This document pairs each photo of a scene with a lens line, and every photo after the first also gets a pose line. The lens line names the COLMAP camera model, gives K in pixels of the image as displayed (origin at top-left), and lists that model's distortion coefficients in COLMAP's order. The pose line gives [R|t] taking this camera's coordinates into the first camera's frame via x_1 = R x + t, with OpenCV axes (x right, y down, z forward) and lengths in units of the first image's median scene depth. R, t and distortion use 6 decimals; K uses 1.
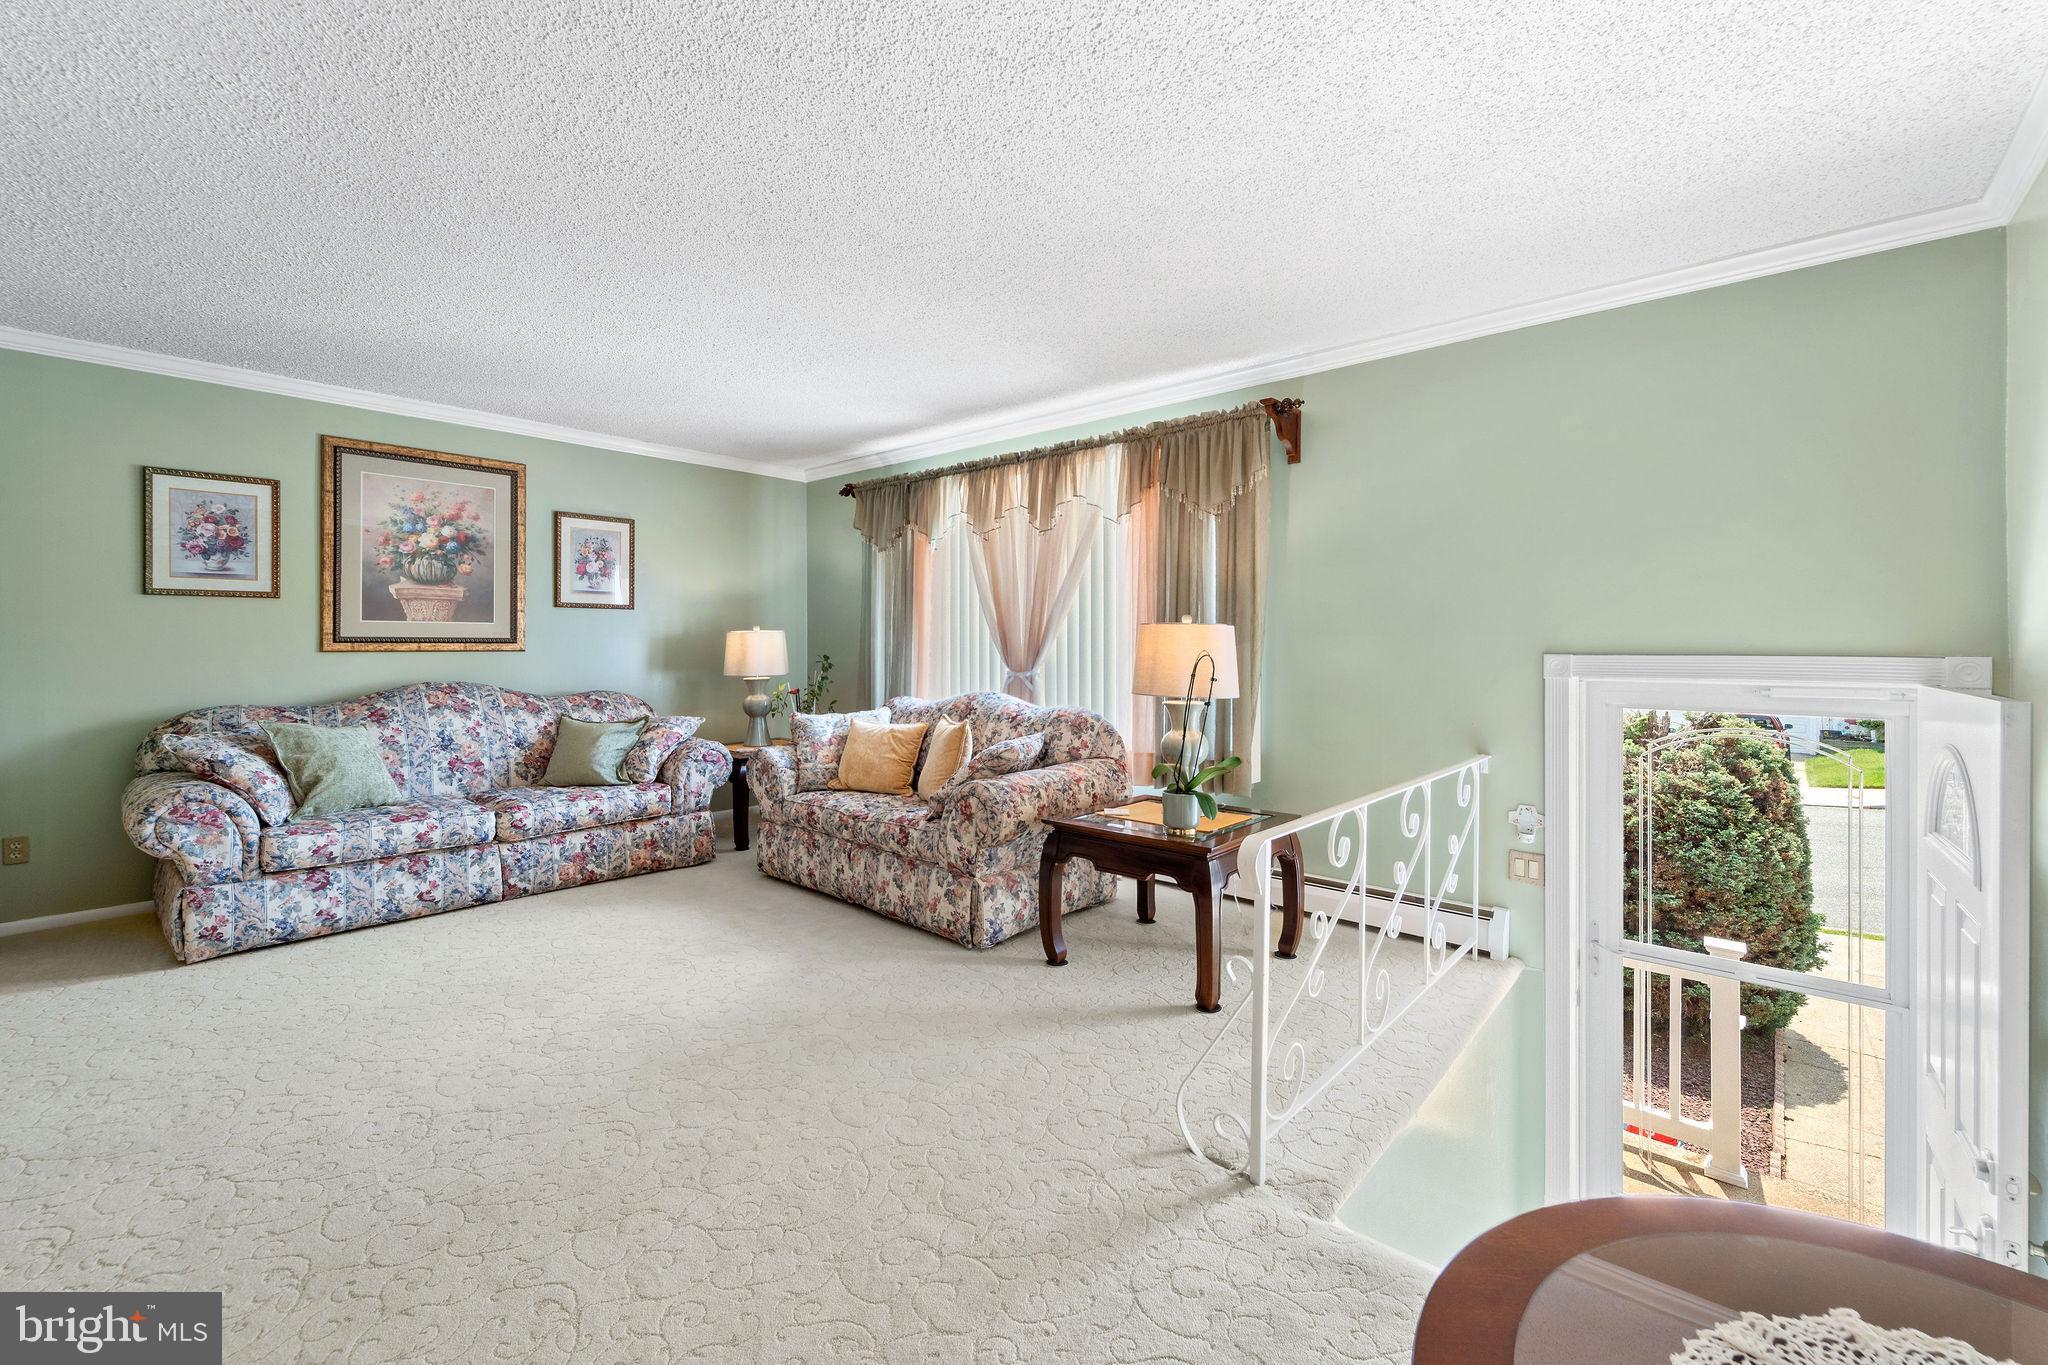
lens RADIAL K [[843.1, 0, 1023.5], [0, 843.1, 650.5], [0, 0, 1]] dist [0.001113, -0.001855]
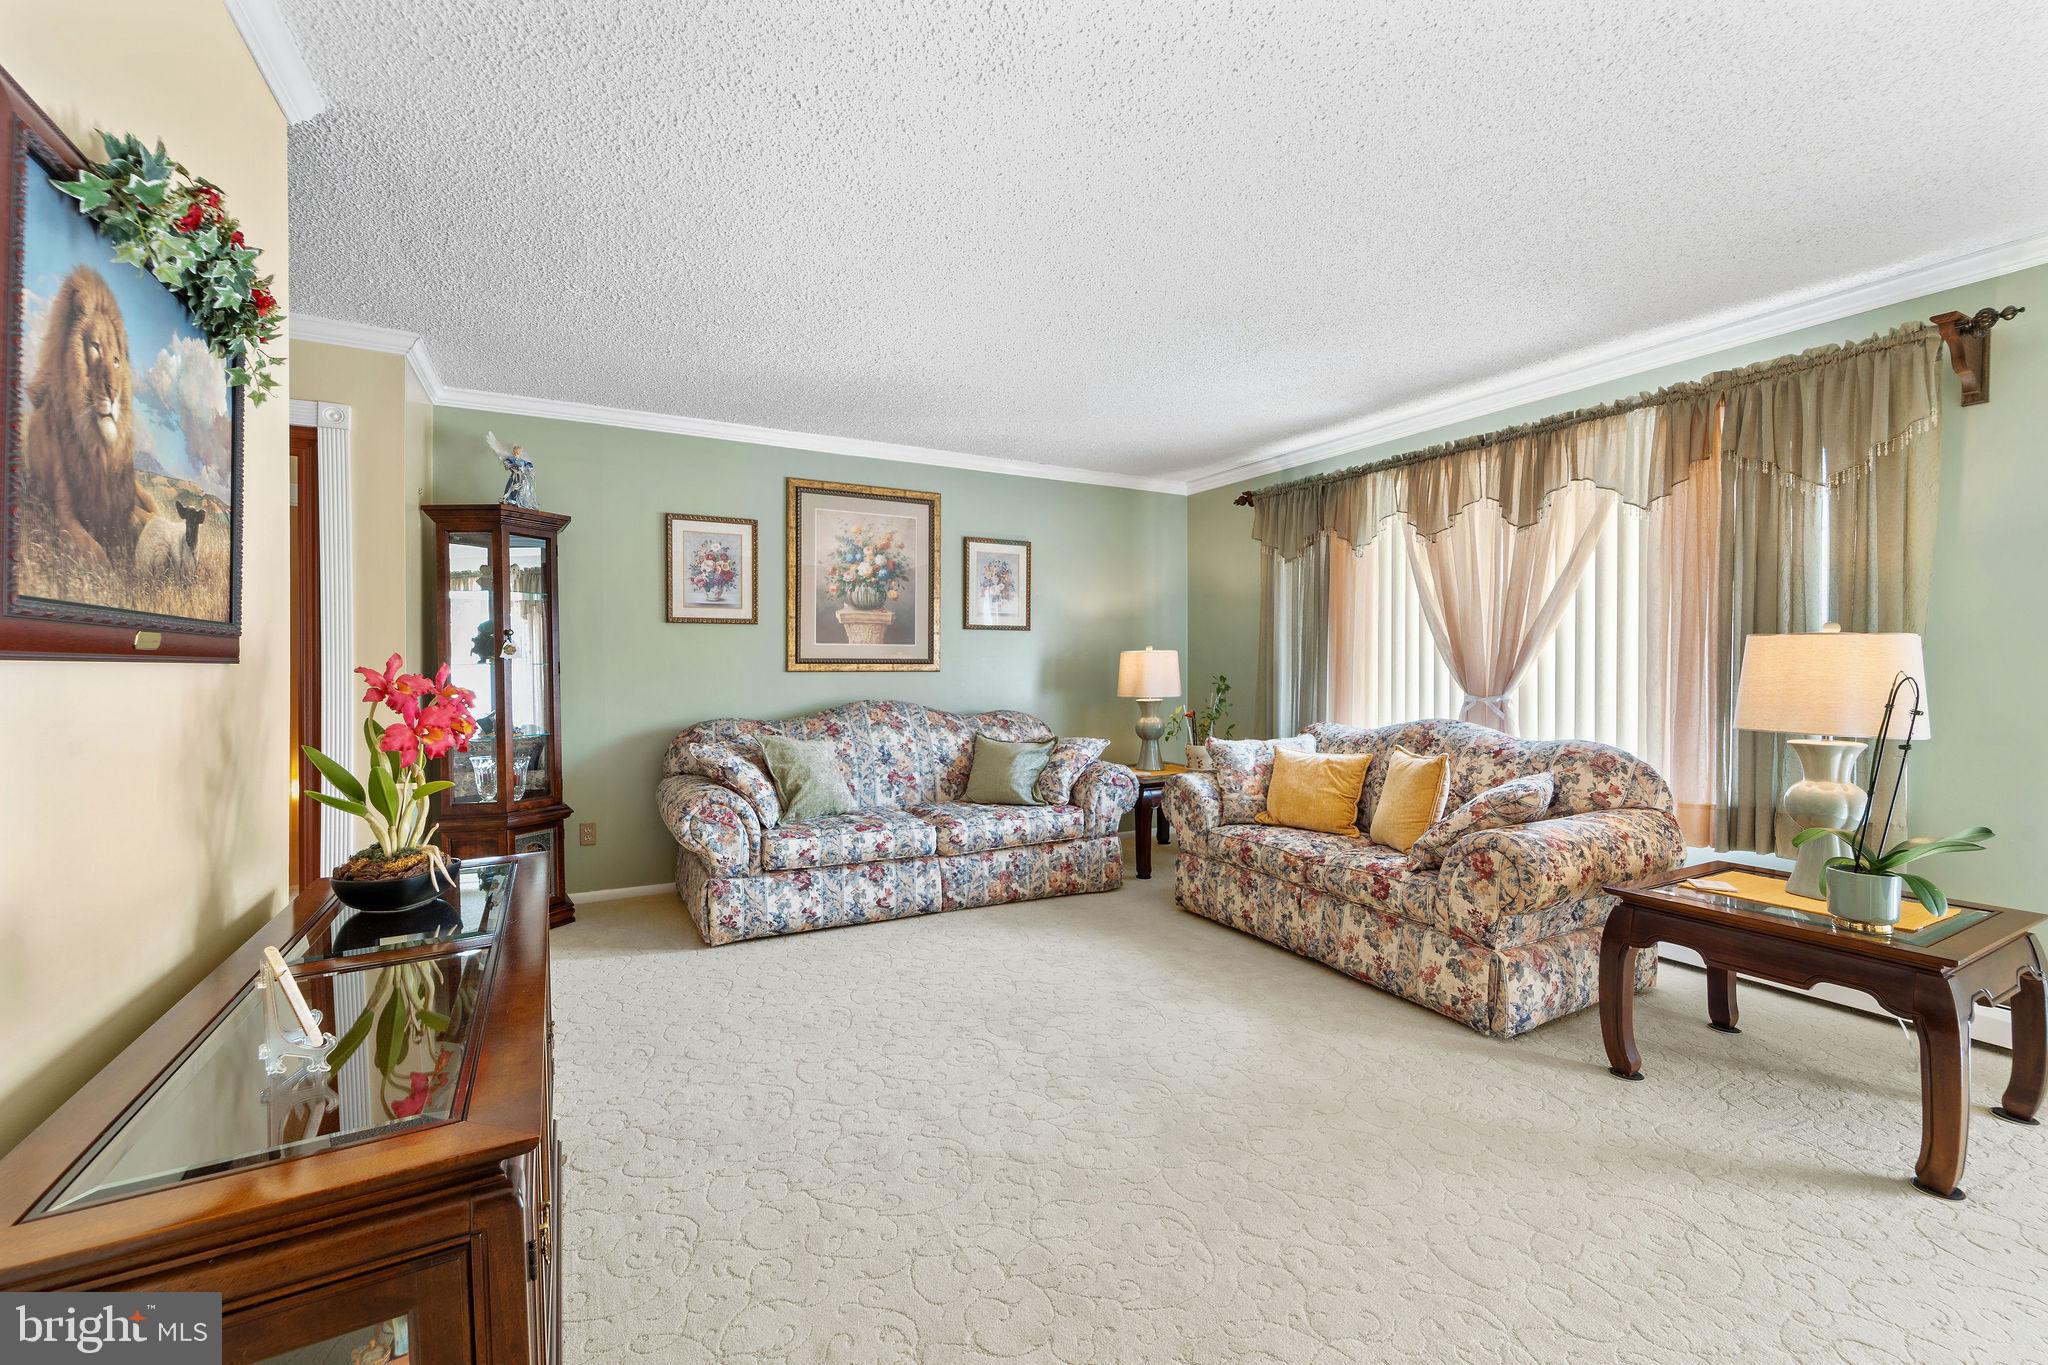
lens RADIAL K [[843.1, 0, 1033.4], [0, 843.1, 681.1], [0, 0, 1]] dist [0.001113, -0.001855]
pose [[0.939507, 0.005398, -0.342487, -0.163740], [-0.001854, 0.999941, 0.010675, 0.001558], [0.342525, -0.009394, 0.939462, 0.070032]]
